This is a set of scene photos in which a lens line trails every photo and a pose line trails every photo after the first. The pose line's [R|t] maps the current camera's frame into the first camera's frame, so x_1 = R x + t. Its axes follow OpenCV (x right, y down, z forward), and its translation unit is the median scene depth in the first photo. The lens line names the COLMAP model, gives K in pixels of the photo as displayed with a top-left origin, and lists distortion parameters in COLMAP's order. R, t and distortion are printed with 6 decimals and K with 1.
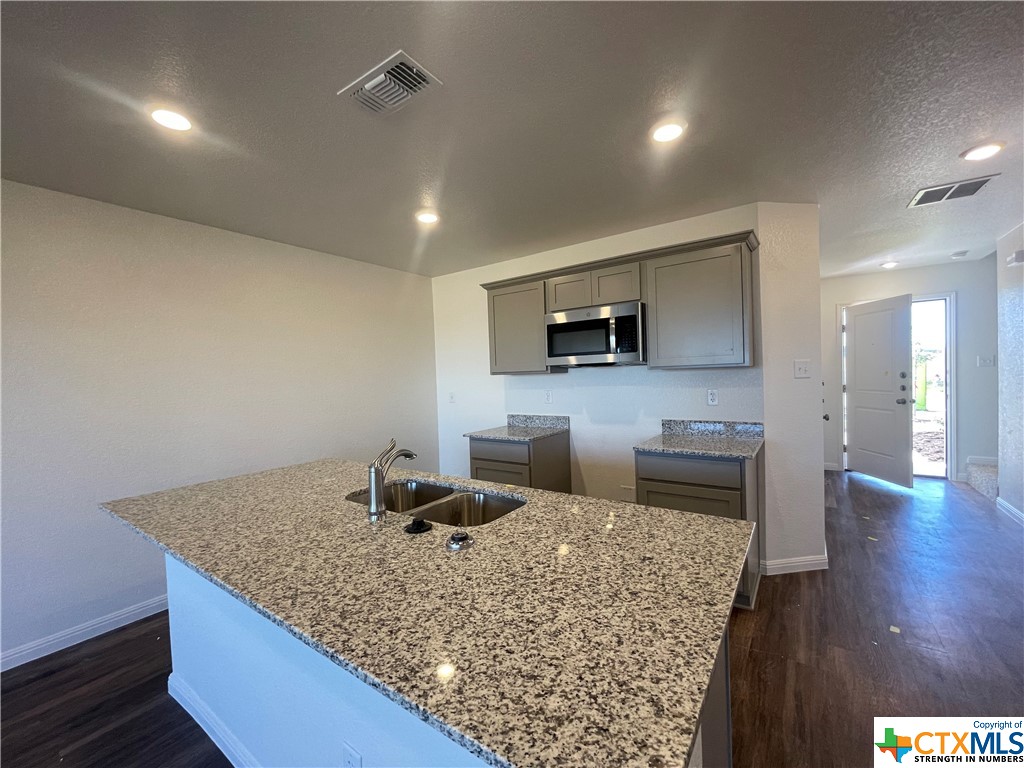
lens RADIAL K [[414.1, 0, 513.4], [0, 414.1, 382.7], [0, 0, 1]] dist [0.000128, 0.000206]
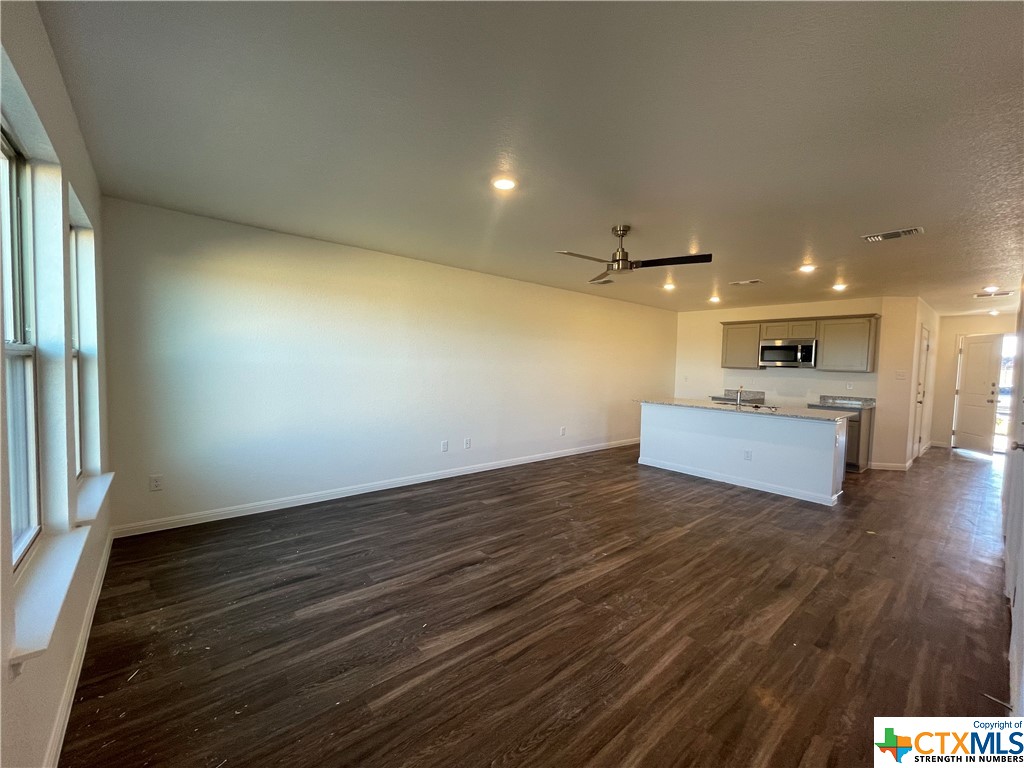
lens RADIAL K [[414.1, 0, 510.9], [0, 414.1, 385.9], [0, 0, 1]] dist [0.000128, 0.000206]
pose [[0.967101, 0.074250, -0.243314, -0.576540], [-0.065604, 0.996899, 0.043461, 0.049548], [0.245787, -0.026068, 0.968973, -1.253730]]
